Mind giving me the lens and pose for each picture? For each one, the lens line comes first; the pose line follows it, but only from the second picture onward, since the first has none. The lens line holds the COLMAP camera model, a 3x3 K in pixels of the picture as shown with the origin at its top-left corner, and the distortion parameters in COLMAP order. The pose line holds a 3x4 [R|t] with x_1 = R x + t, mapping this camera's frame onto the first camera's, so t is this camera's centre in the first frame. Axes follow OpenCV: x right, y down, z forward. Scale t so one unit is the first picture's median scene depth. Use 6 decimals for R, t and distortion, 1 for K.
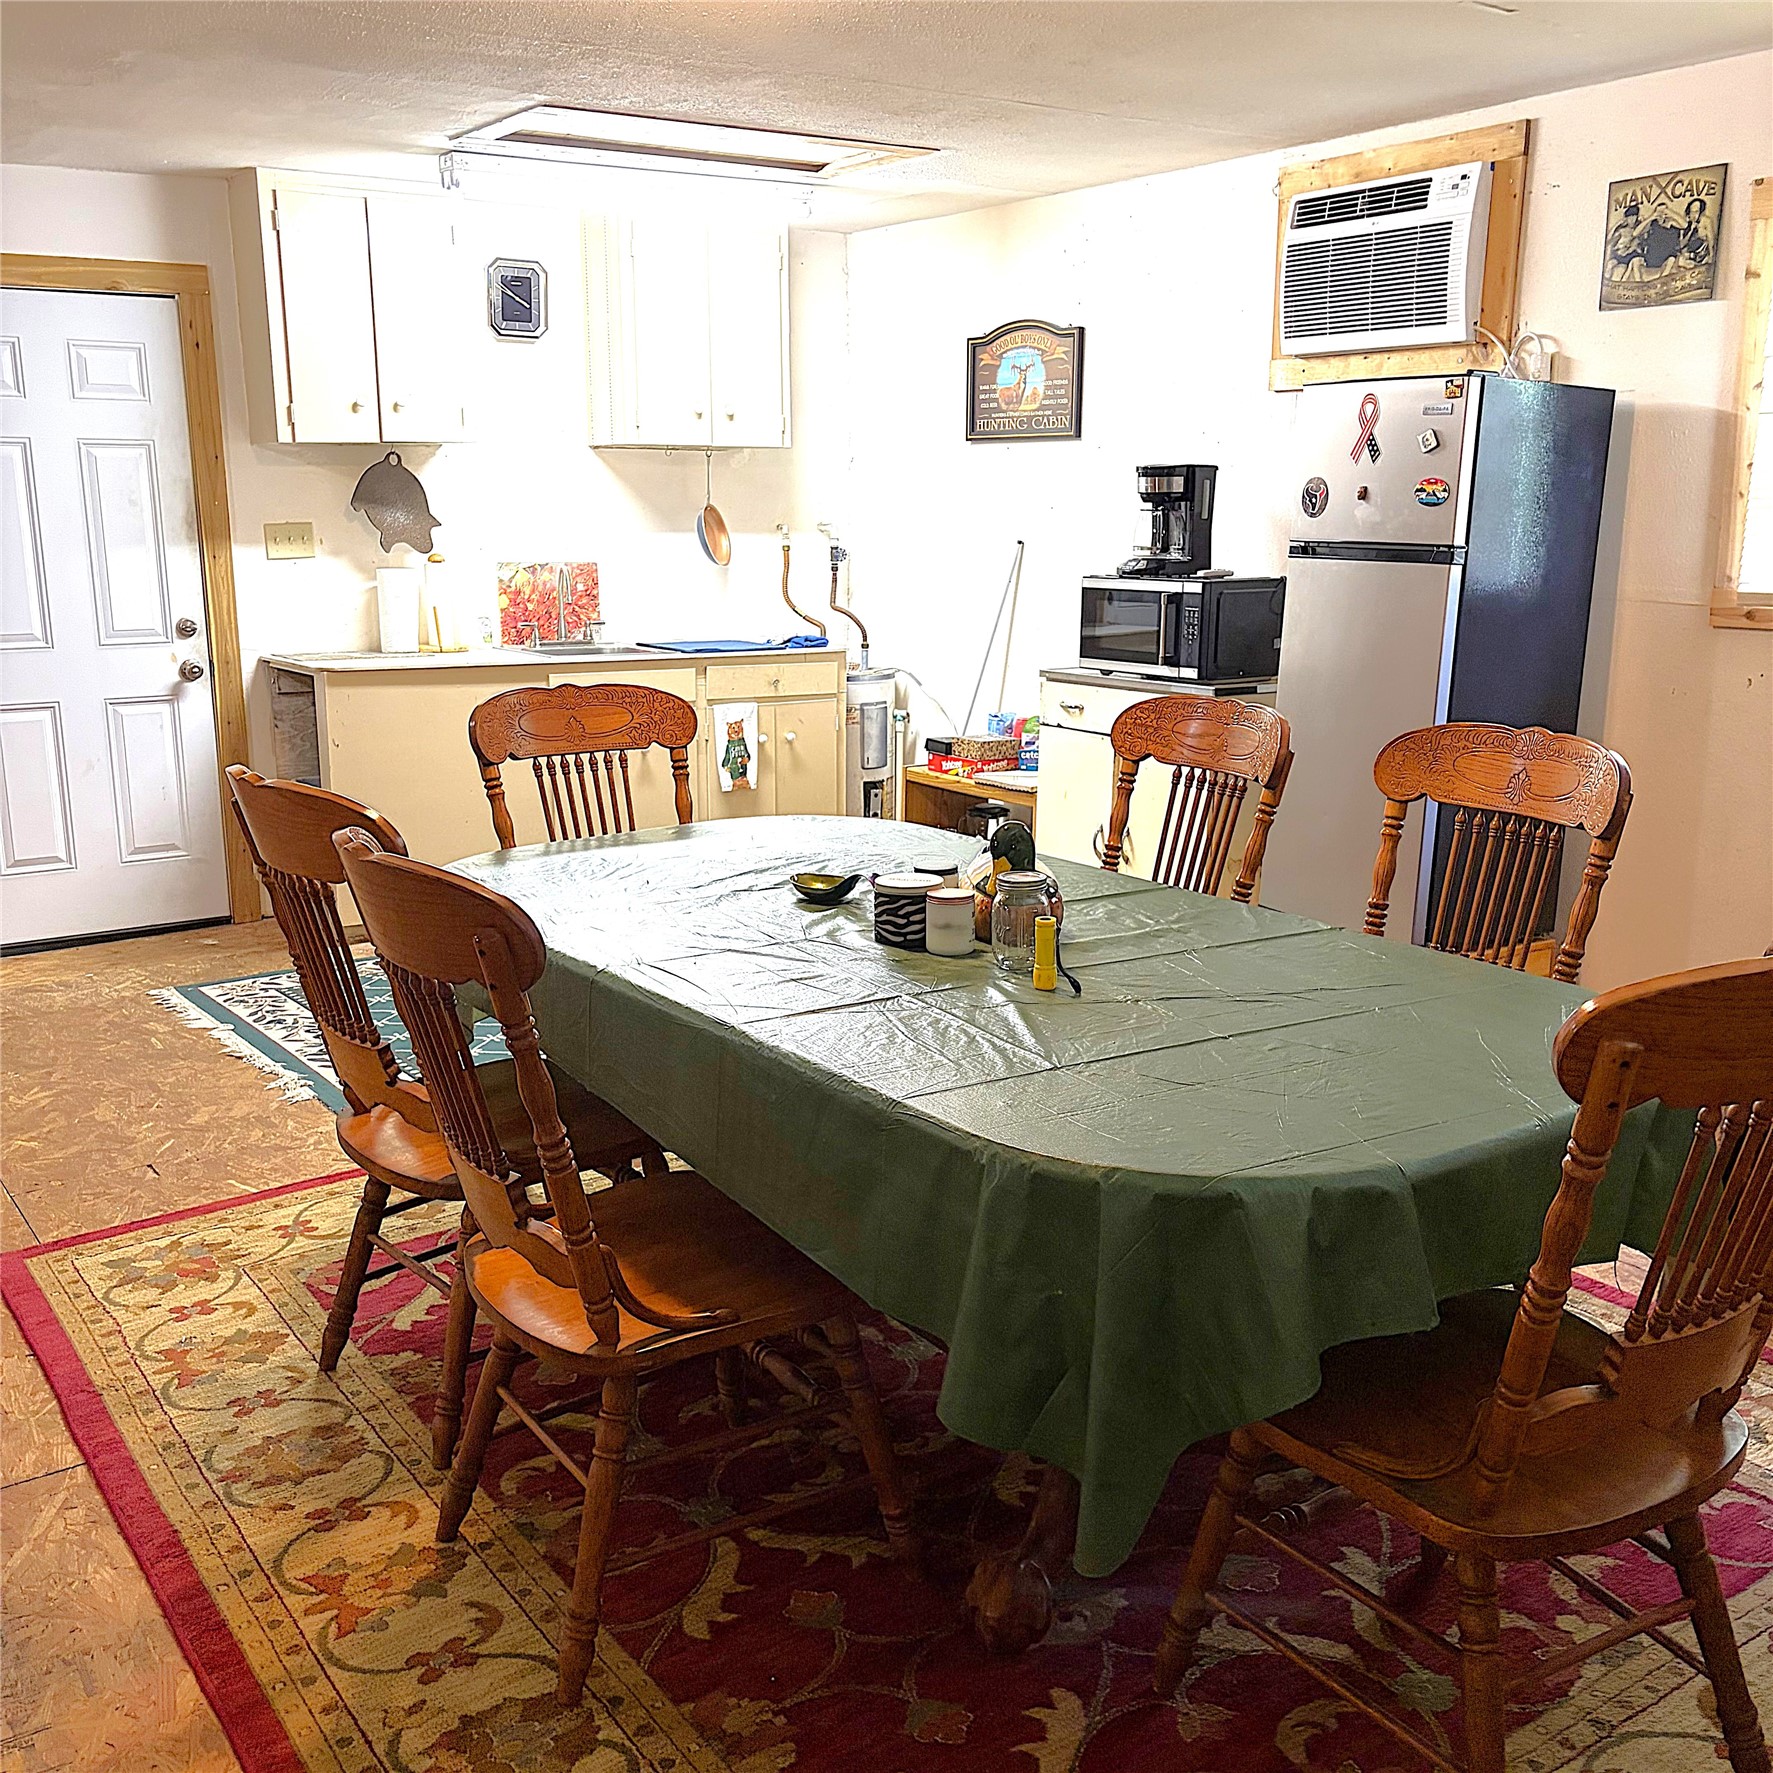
lens RADIAL K [[1832.5, 0, 872.6], [0, 1832.5, 890.0], [0, 0, 1]] dist [0.013801, 0.000000]
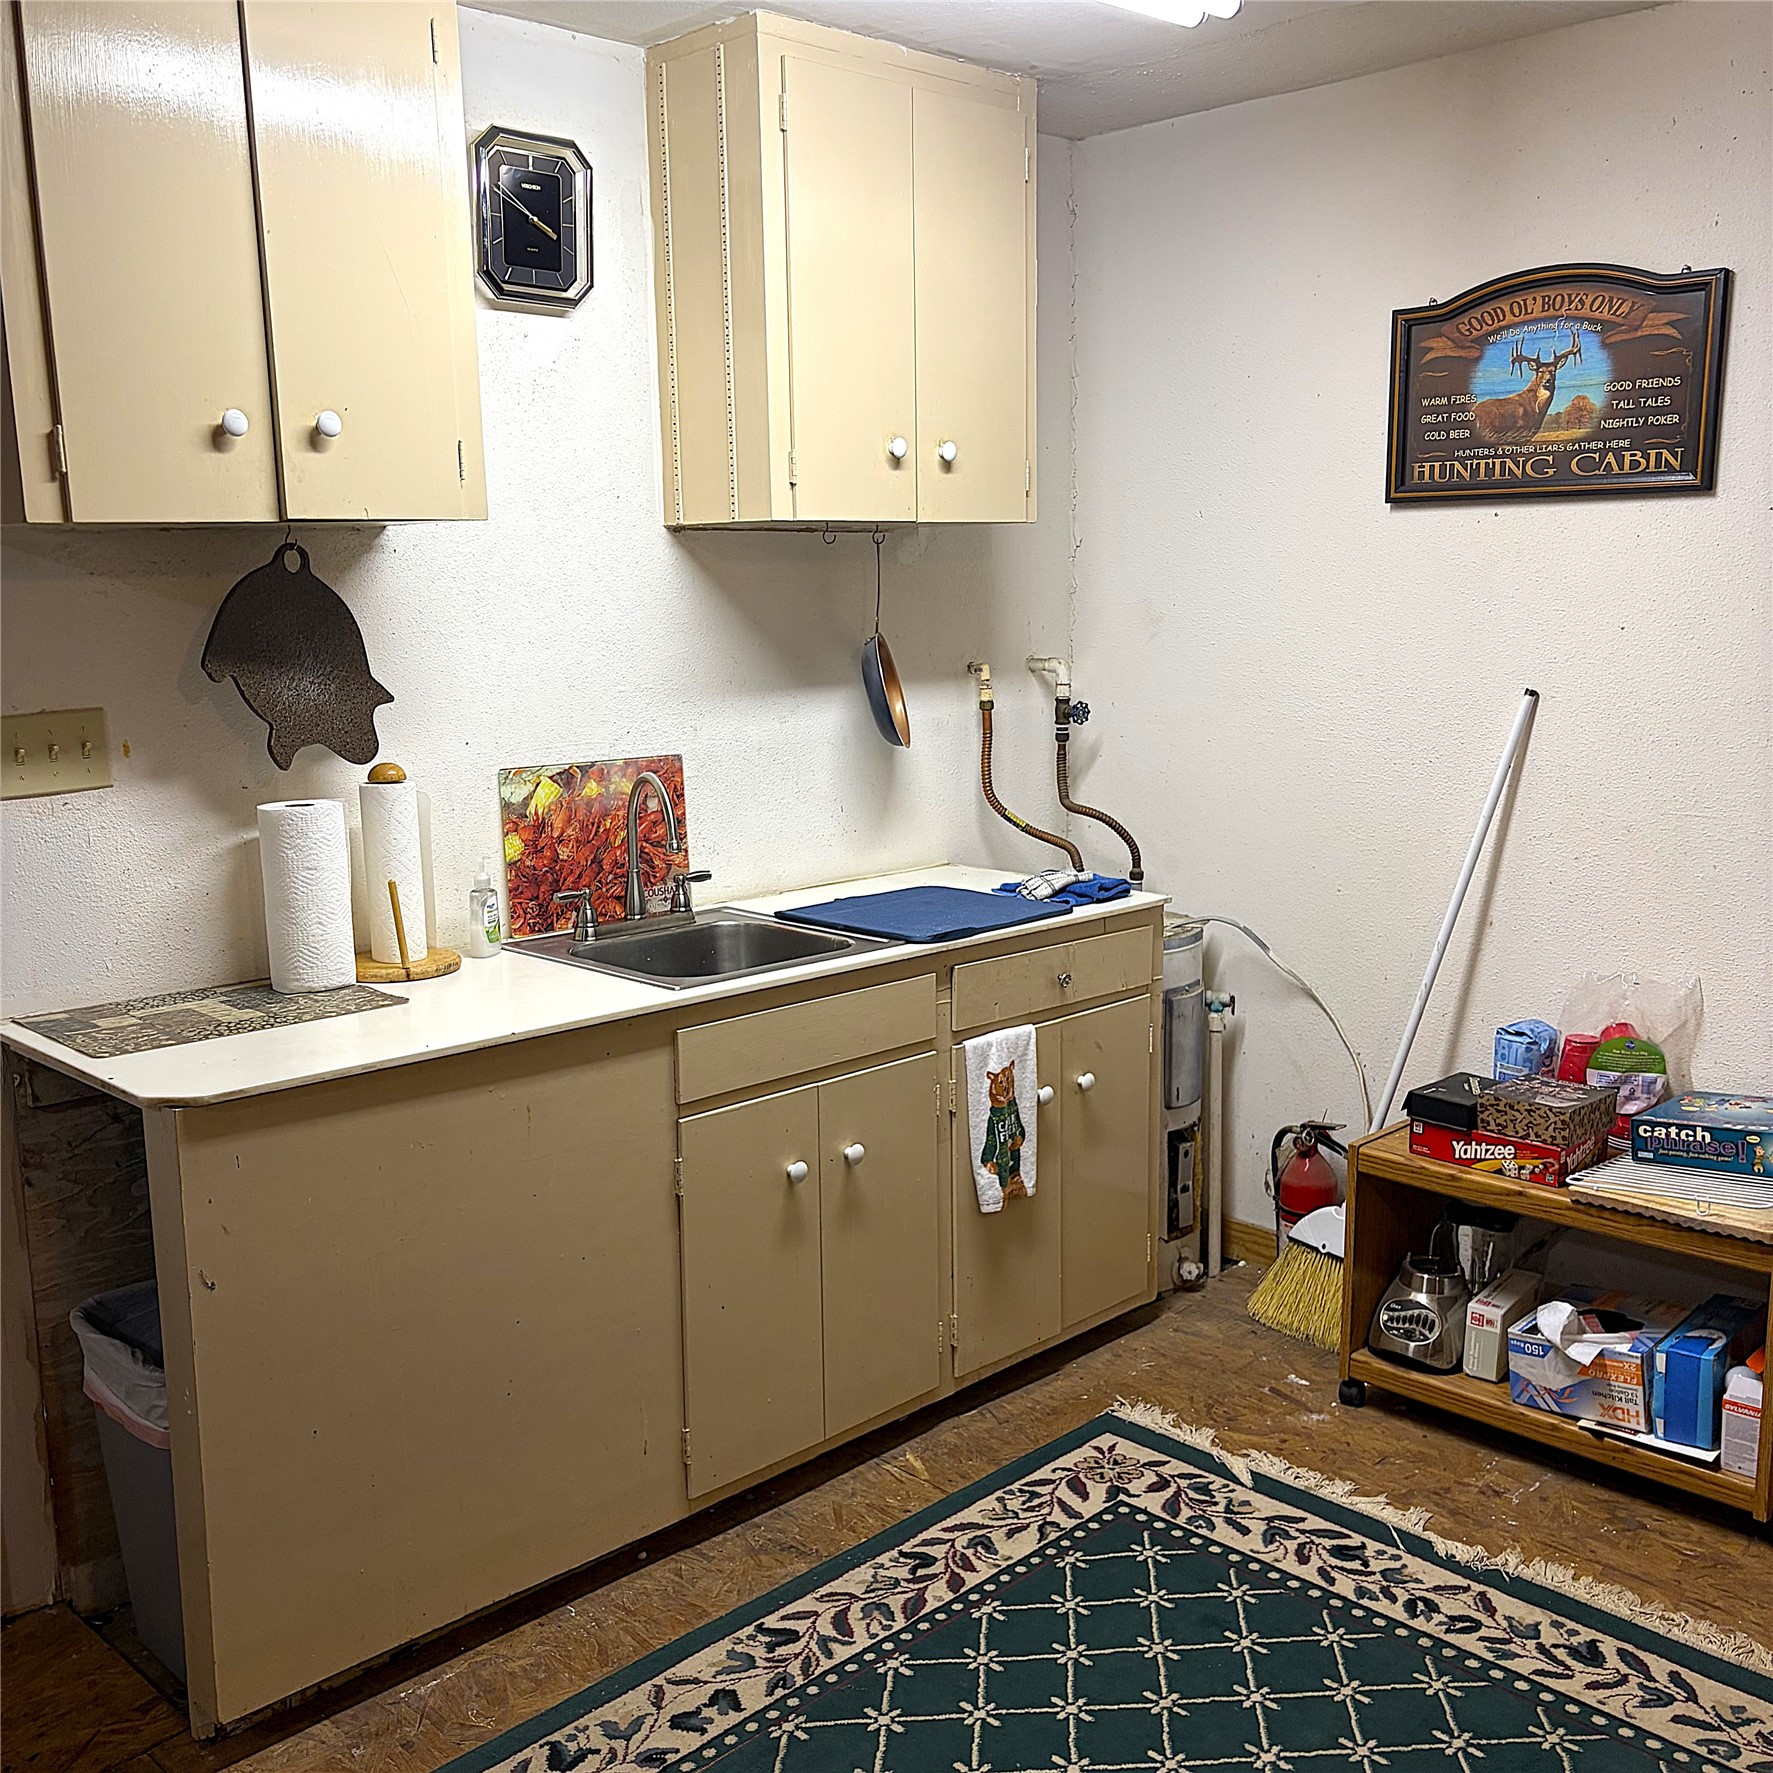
lens RADIAL K [[1832.5, 0, 892.9], [0, 1832.5, 881.7], [0, 0, 1]] dist [0.013801, 0.000000]
pose [[0.986029, -0.047016, 0.159800, -0.179918], [0.054618, 0.997559, -0.043517, -0.121847], [-0.157364, 0.051637, 0.986190, 0.509754]]
